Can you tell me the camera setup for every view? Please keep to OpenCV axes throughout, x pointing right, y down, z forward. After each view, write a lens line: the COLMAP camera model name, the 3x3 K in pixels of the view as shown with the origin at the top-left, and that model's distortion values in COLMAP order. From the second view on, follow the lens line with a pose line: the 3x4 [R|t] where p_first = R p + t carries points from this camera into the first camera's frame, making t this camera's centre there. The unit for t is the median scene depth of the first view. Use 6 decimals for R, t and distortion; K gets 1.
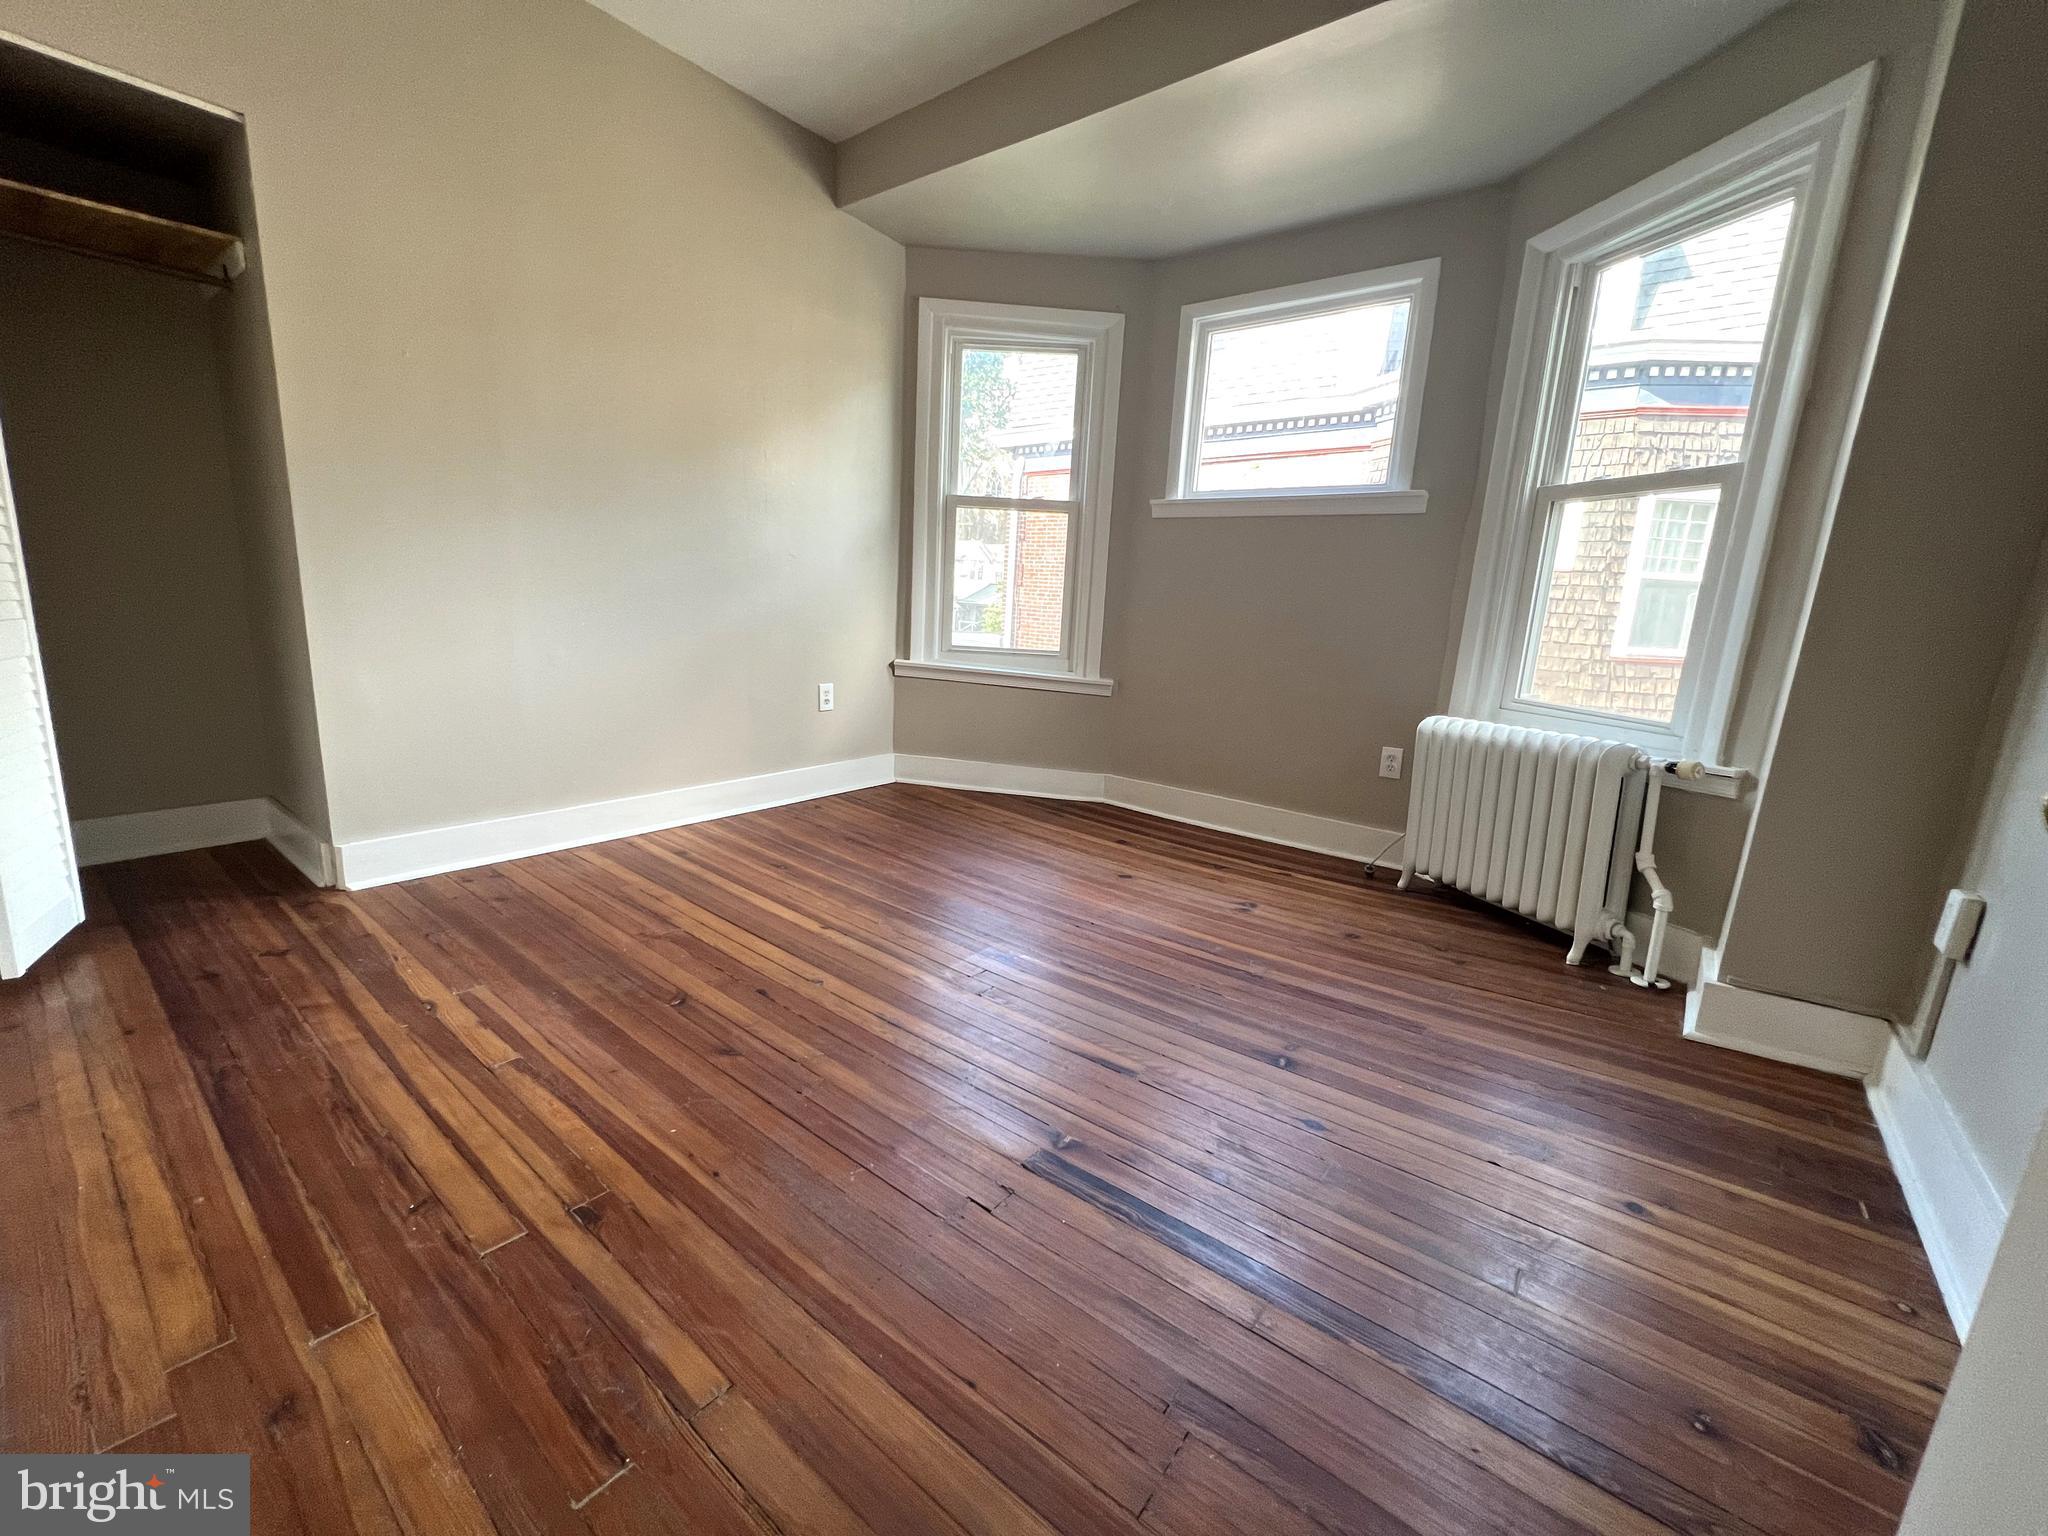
lens RADIAL K [[817.1, 0, 1019.6], [0, 817.1, 760.7], [0, 0, 1]] dist [-0.003155, 0.001372]
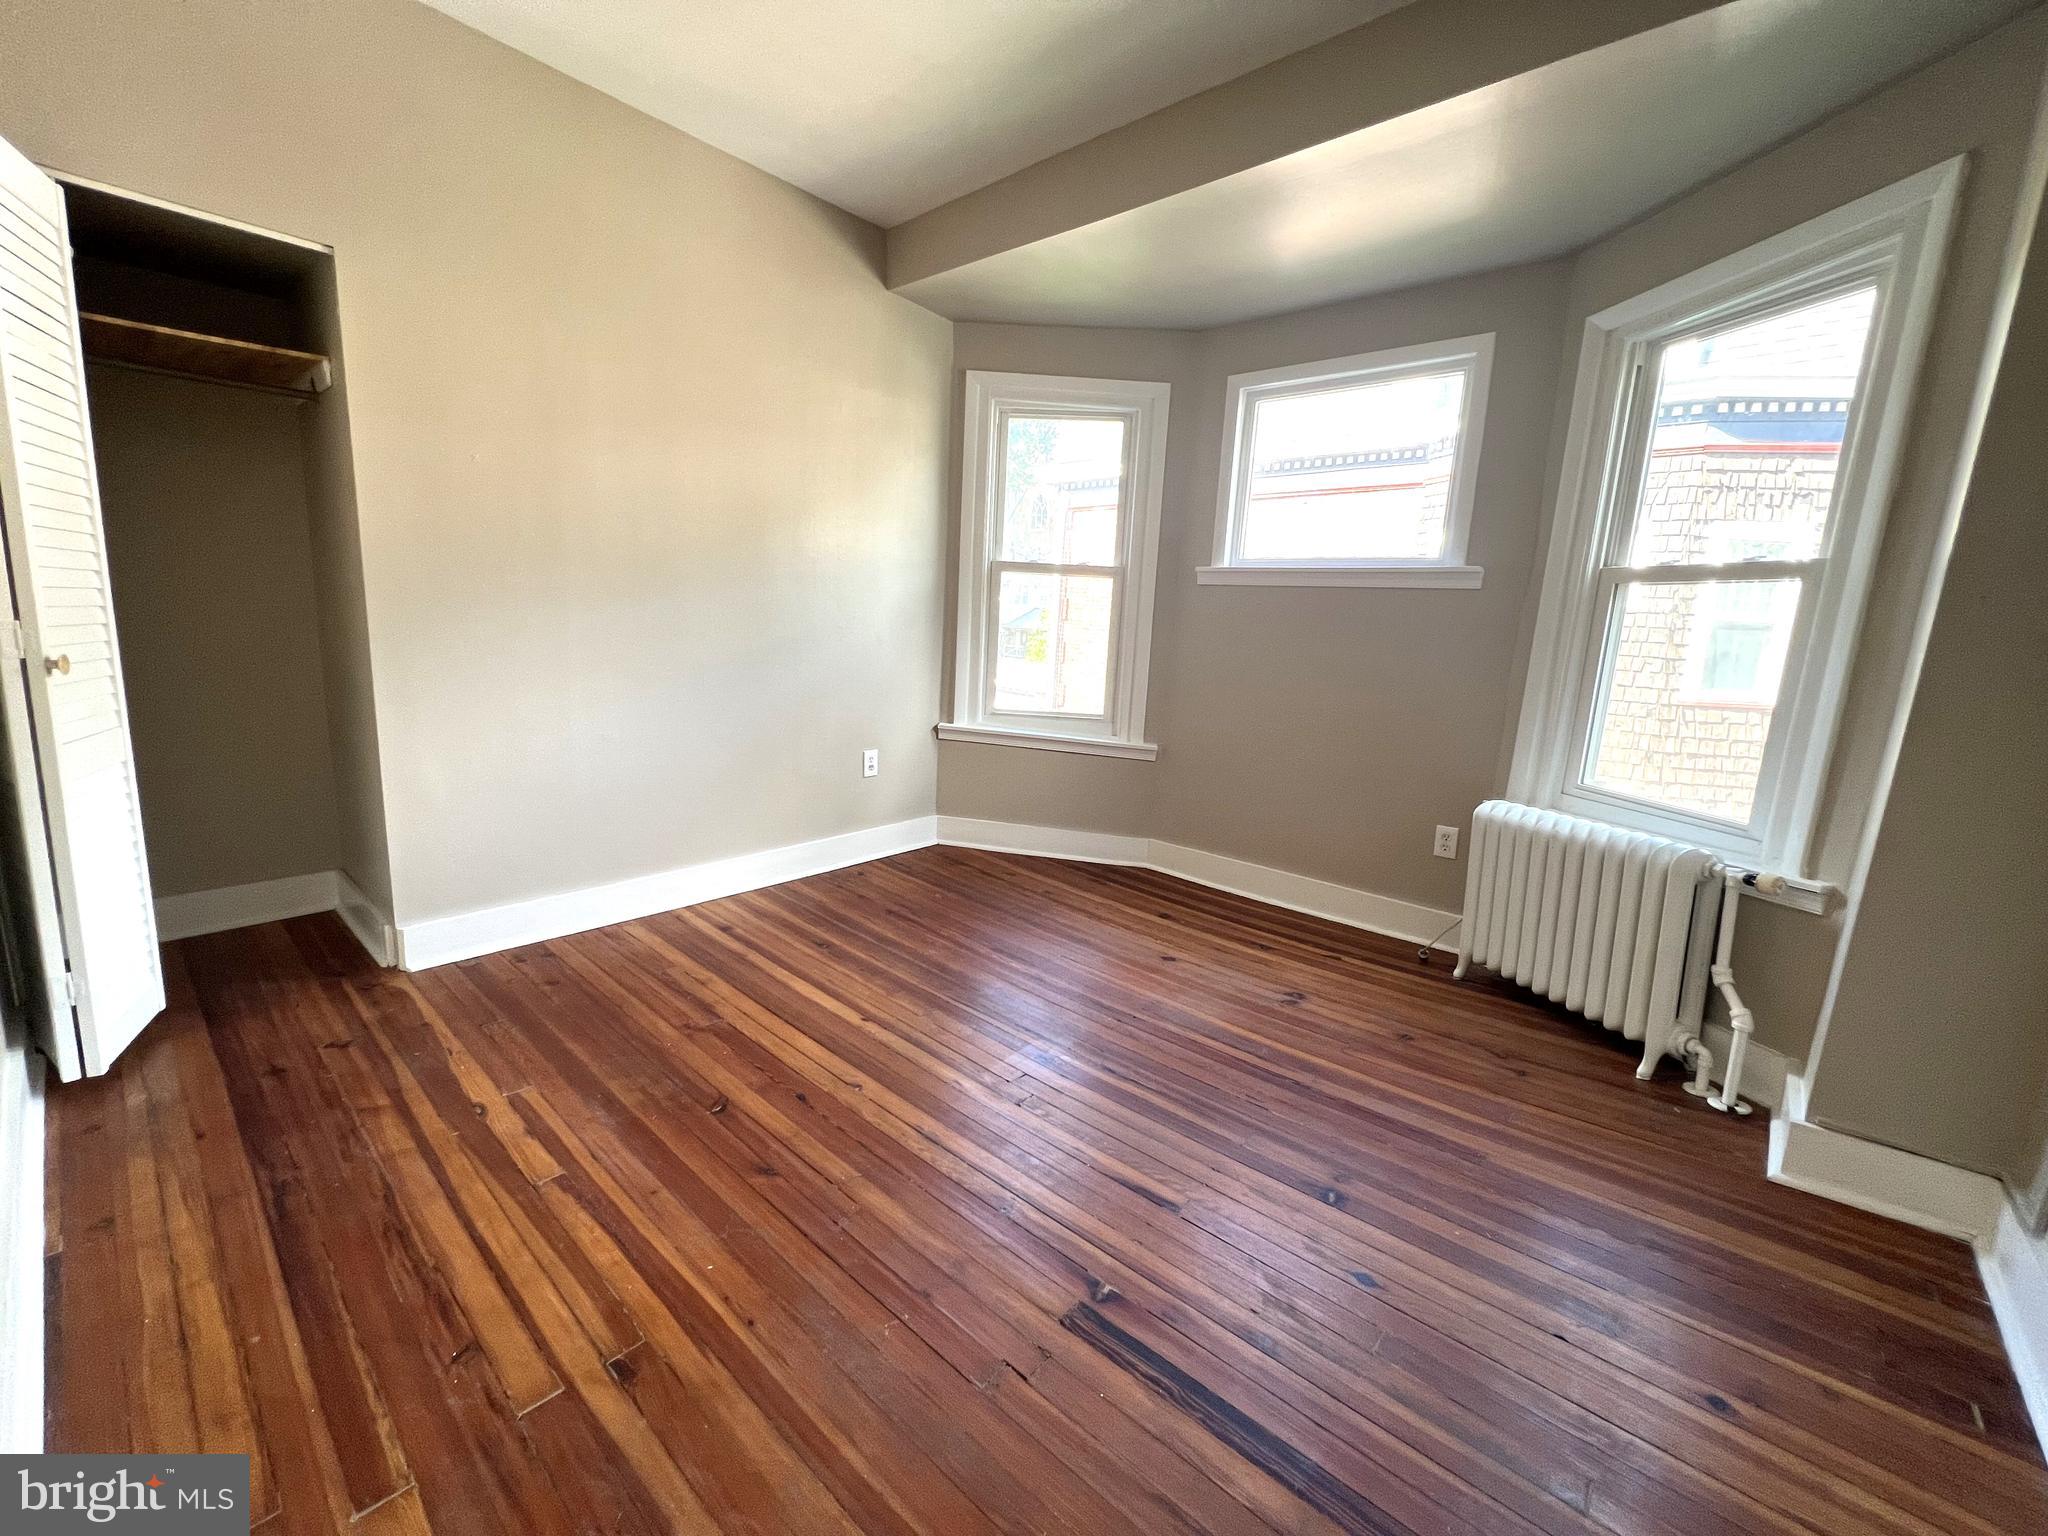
lens RADIAL K [[817.1, 0, 1019.6], [0, 817.1, 760.7], [0, 0, 1]] dist [-0.003155, 0.001372]
pose [[0.998531, 0.007126, -0.053721, 0.002070], [-0.008487, 0.999648, -0.025136, -0.100628], [0.053523, 0.025555, 0.998240, 0.005556]]
